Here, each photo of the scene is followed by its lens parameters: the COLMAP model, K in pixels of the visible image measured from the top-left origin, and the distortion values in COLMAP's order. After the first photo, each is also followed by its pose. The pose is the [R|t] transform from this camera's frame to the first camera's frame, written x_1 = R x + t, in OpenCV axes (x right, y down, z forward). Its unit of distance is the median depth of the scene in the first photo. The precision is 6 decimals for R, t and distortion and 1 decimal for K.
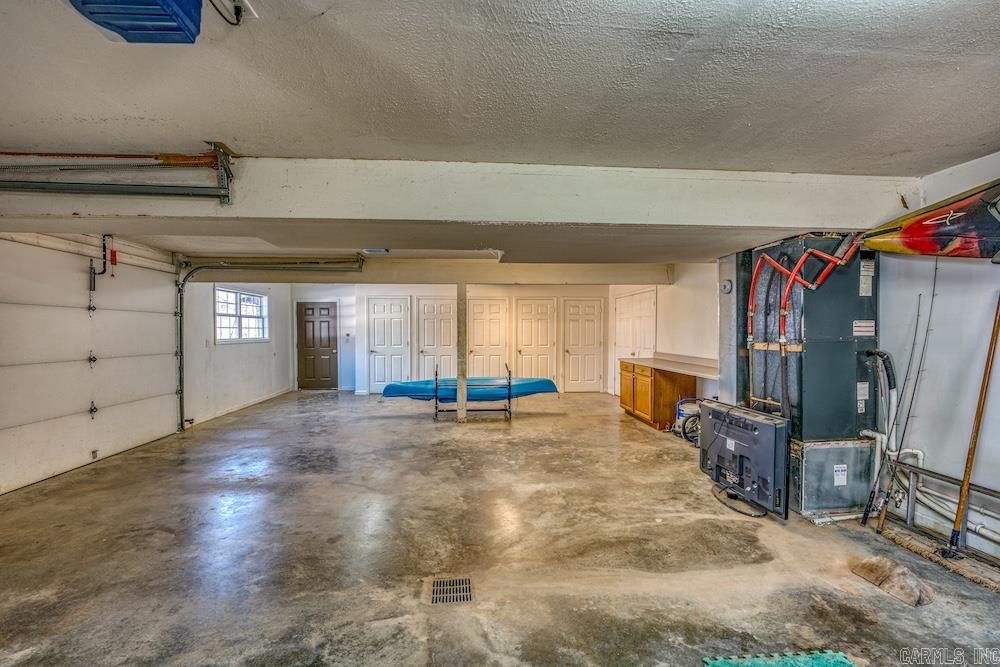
lens RADIAL K [[425.5, 0, 512.7], [0, 425.5, 327.6], [0, 0, 1]] dist [-0.021038, 0.000142]
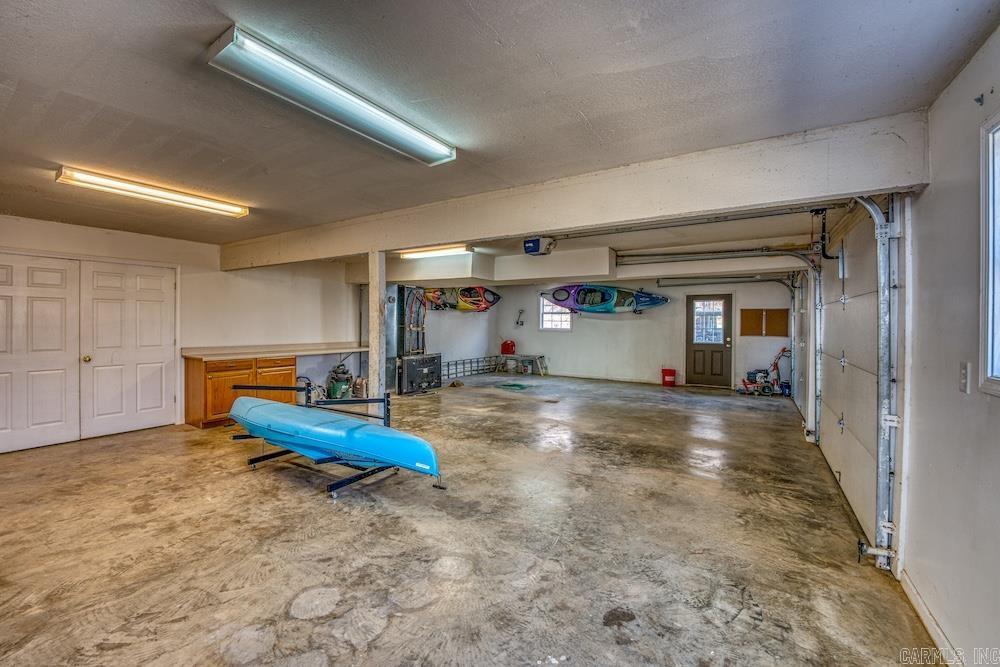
lens RADIAL K [[425.5, 0, 512.7], [0, 425.5, 327.6], [0, 0, 1]] dist [-0.021038, 0.000142]
pose [[-0.808850, -0.010766, 0.587917, -0.926653], [-0.011240, 0.999933, 0.002847, 0.020890], [-0.587908, -0.004306, -0.808916, 1.948727]]
